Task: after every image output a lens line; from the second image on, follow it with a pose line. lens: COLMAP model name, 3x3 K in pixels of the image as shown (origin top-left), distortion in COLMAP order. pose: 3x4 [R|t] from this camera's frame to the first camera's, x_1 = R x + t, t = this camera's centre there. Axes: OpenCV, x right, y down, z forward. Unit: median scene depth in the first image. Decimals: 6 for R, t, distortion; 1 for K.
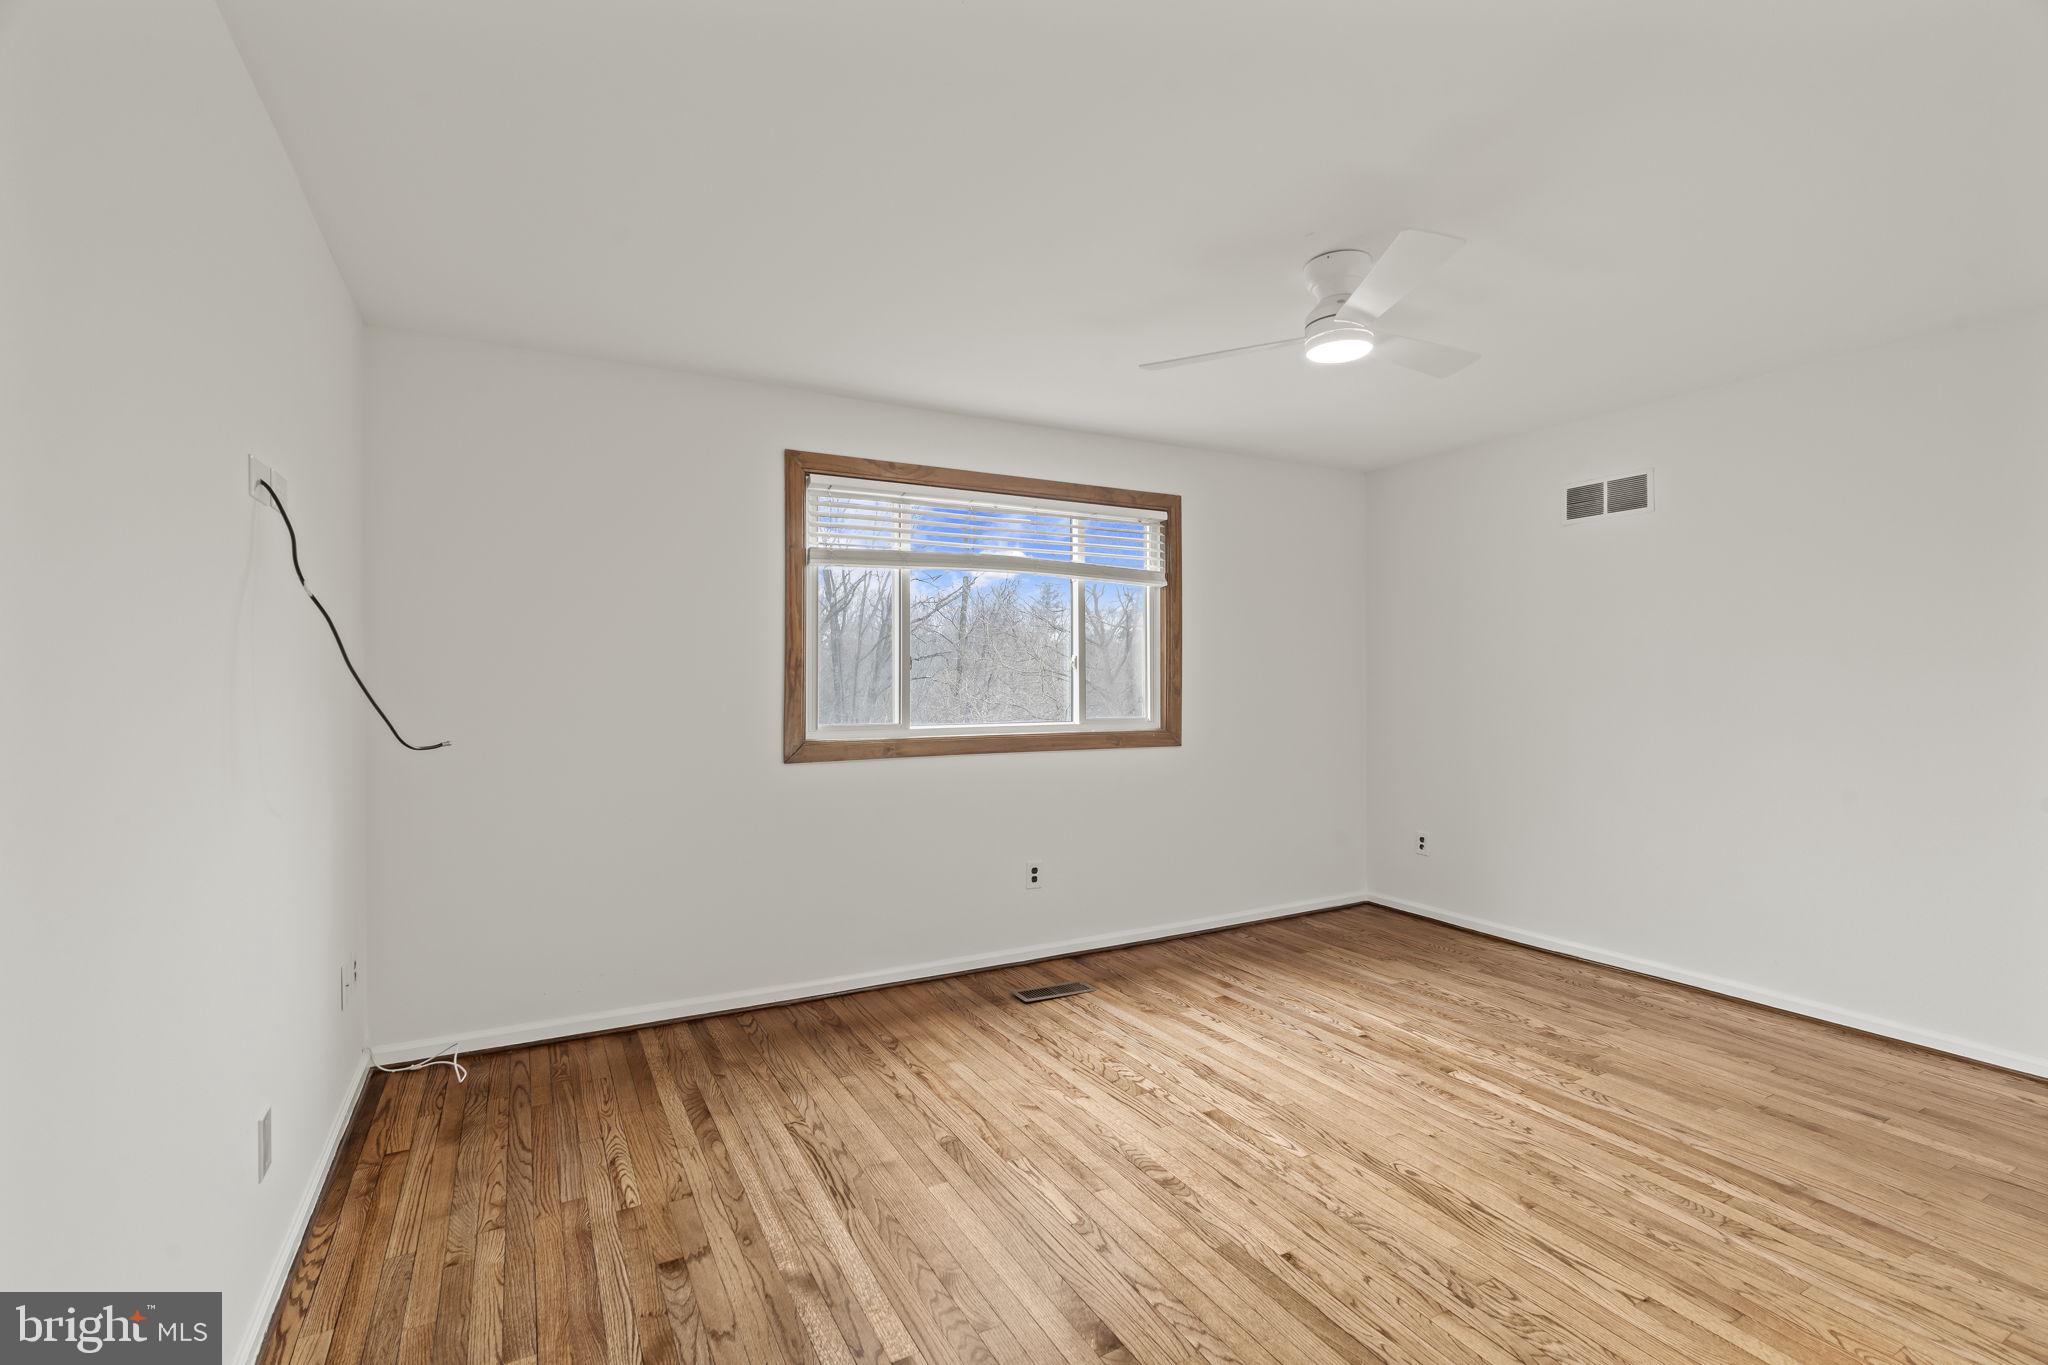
lens RADIAL K [[910.7, 0, 1022.8], [0, 910.7, 685.0], [0, 0, 1]] dist [-0.001288, -0.000434]
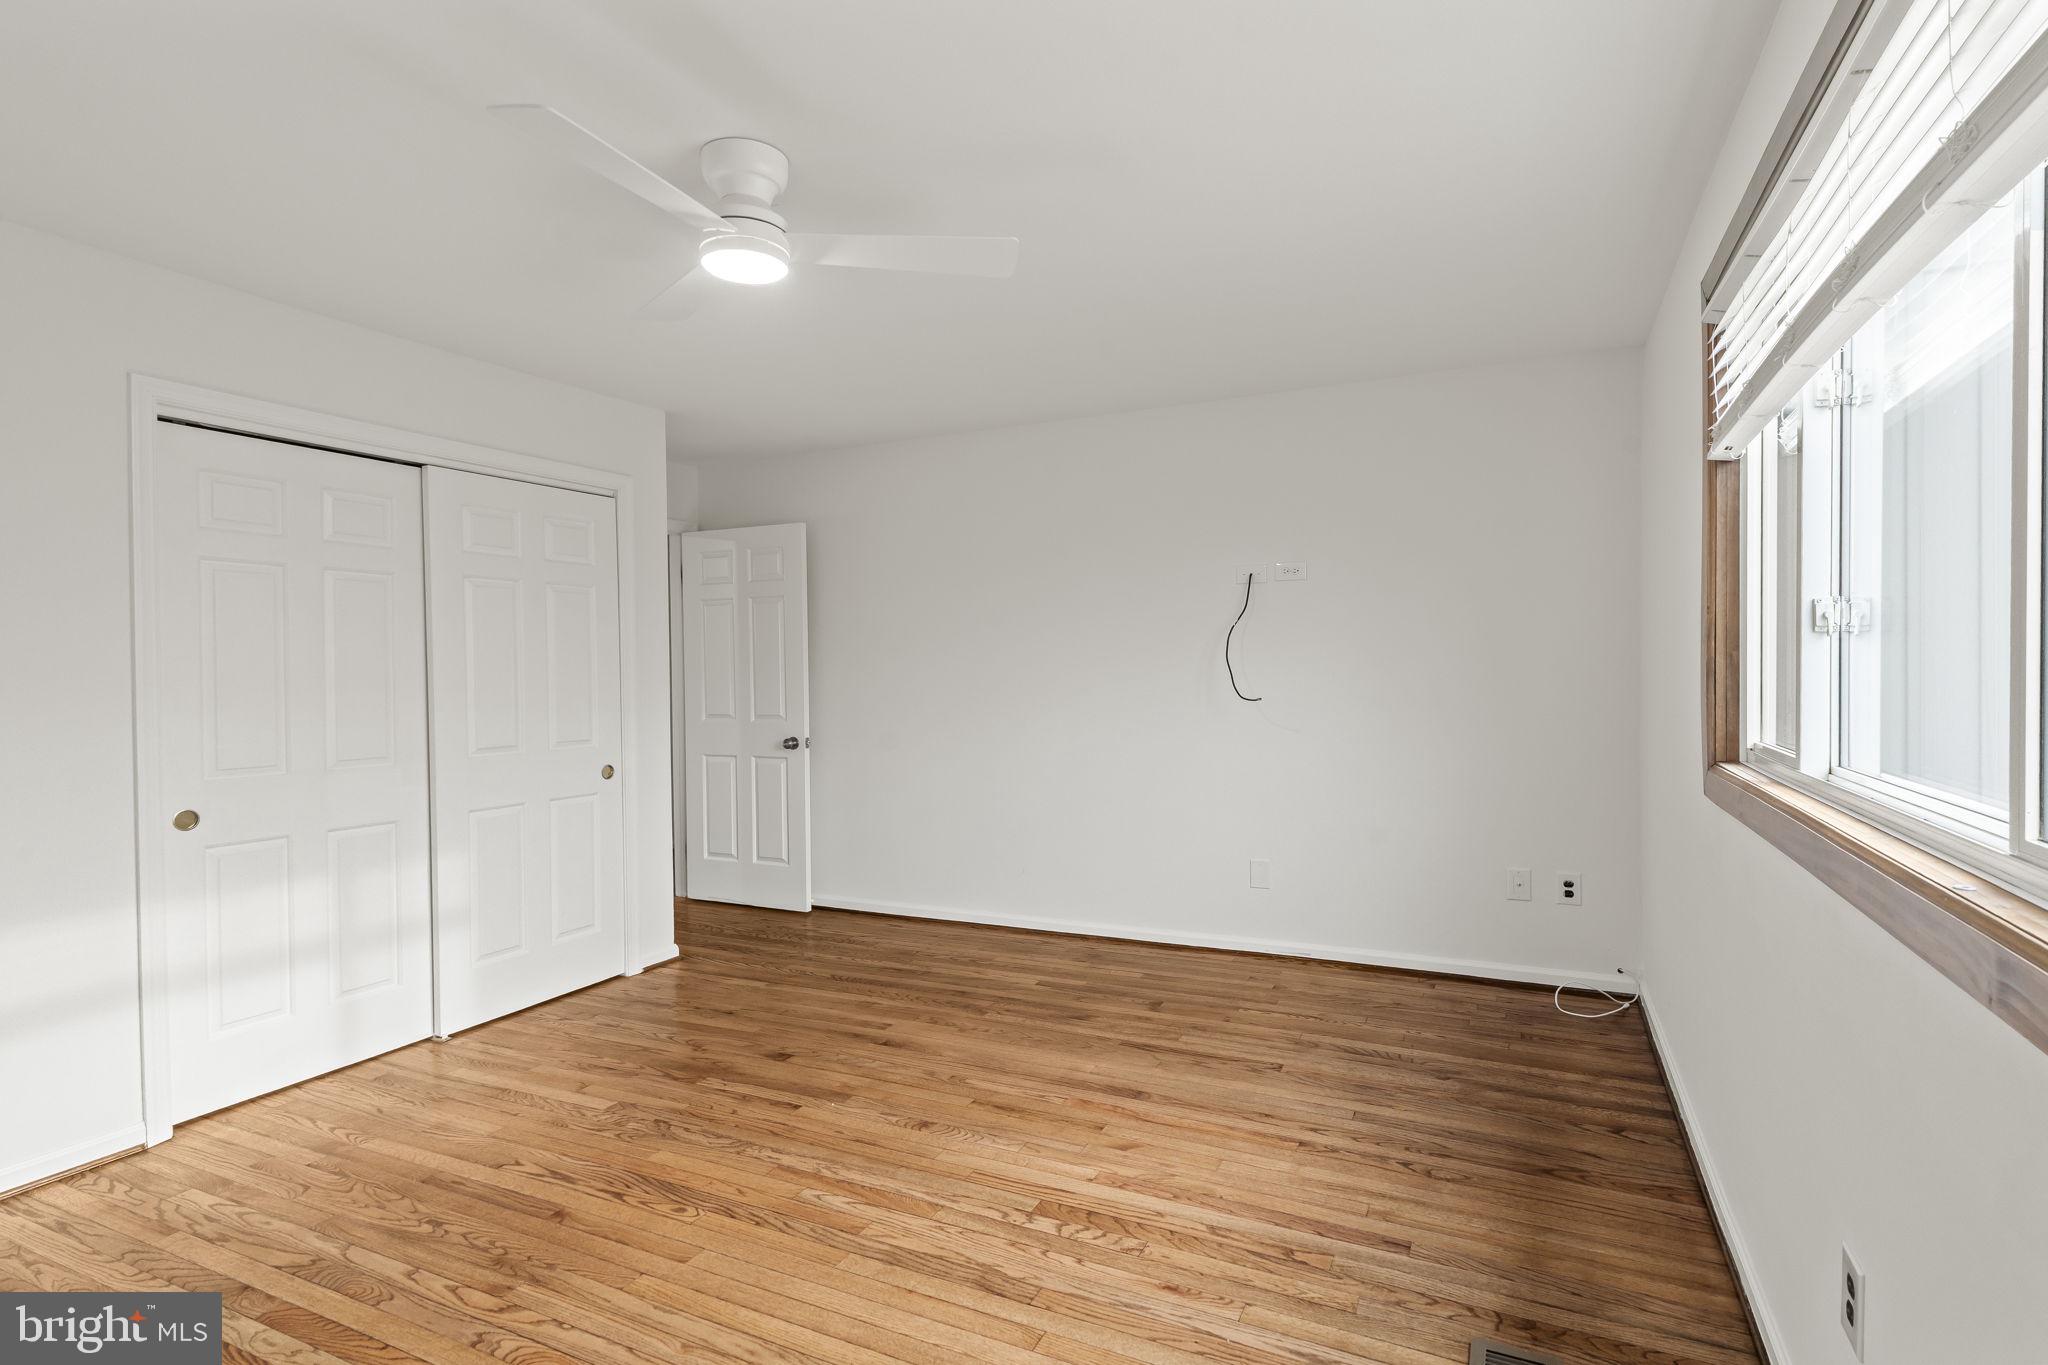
lens RADIAL K [[1028.9, 0, 1026.3], [0, 1028.9, 677.6], [0, 0, 1]] dist [0.002006, 0.000431]
pose [[-0.812343, 0.018453, -0.582888, 0.692365], [0.011599, 0.999813, 0.015487, 0.024786], [0.583065, 0.005820, -0.812405, 1.902765]]
